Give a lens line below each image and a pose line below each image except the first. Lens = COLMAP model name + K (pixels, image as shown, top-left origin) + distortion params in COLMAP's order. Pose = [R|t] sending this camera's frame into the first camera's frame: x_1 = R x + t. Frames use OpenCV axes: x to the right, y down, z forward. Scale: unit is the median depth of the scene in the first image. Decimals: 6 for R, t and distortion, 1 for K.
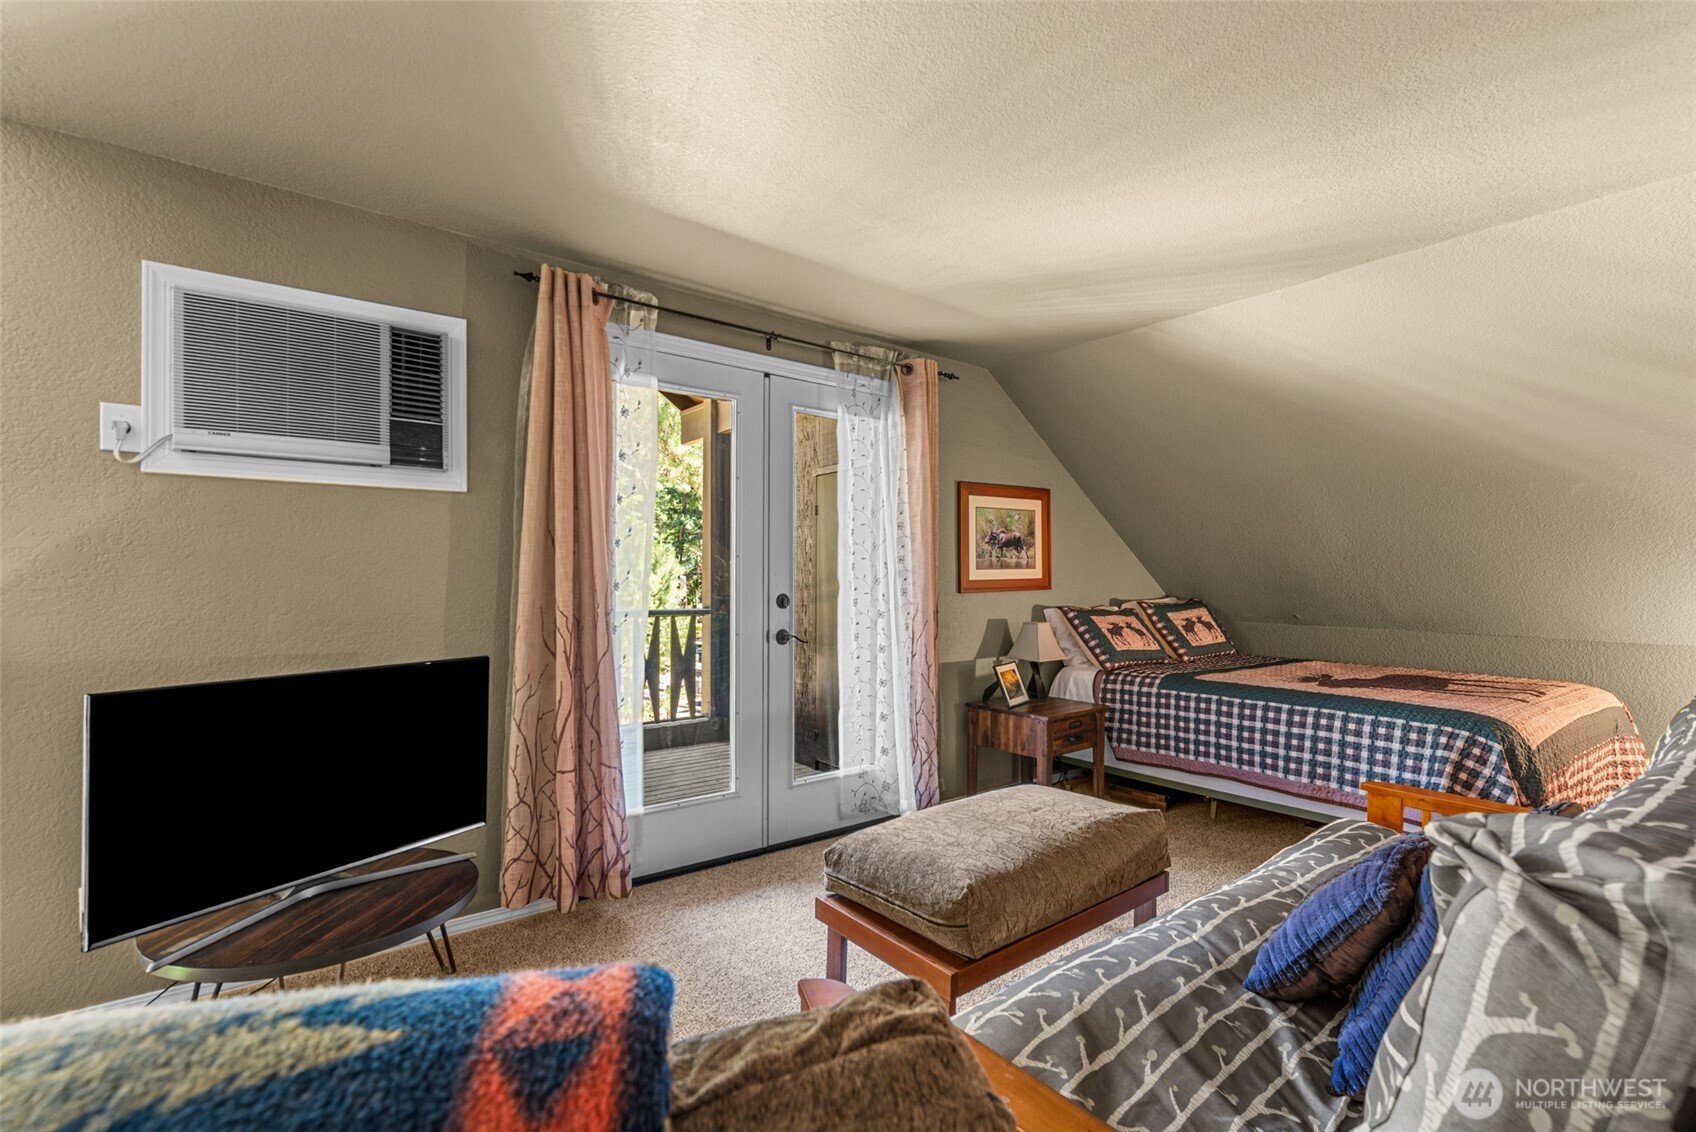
lens RADIAL K [[745.8, 0, 850.0], [0, 745.8, 574.5], [0, 0, 1]] dist [-0.000748, 0.000025]
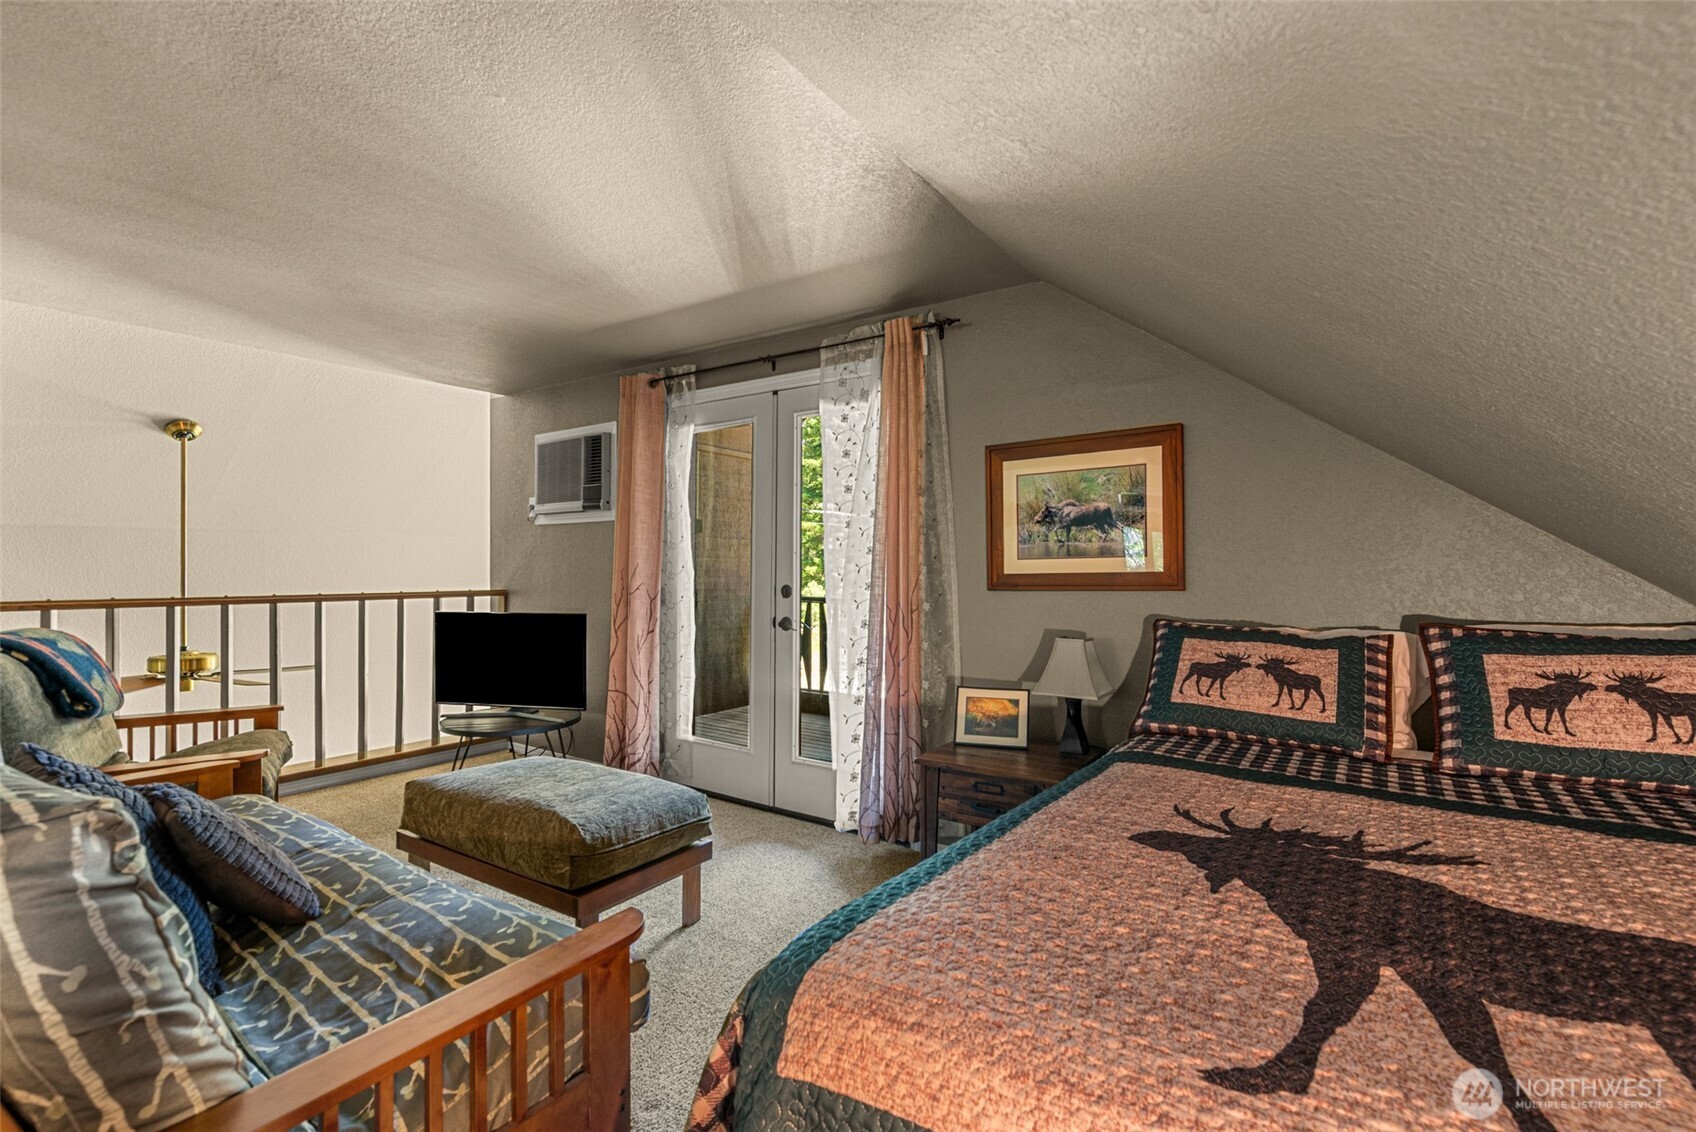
lens RADIAL K [[745.8, 0, 850.0], [0, 745.8, 564.3], [0, 0, 1]] dist [-0.000748, 0.000025]
pose [[0.324725, -0.008323, -0.945772, 0.920752], [0.002022, 0.999965, -0.008106, 0.004043], [0.945806, 0.000720, 0.324730, 0.677947]]
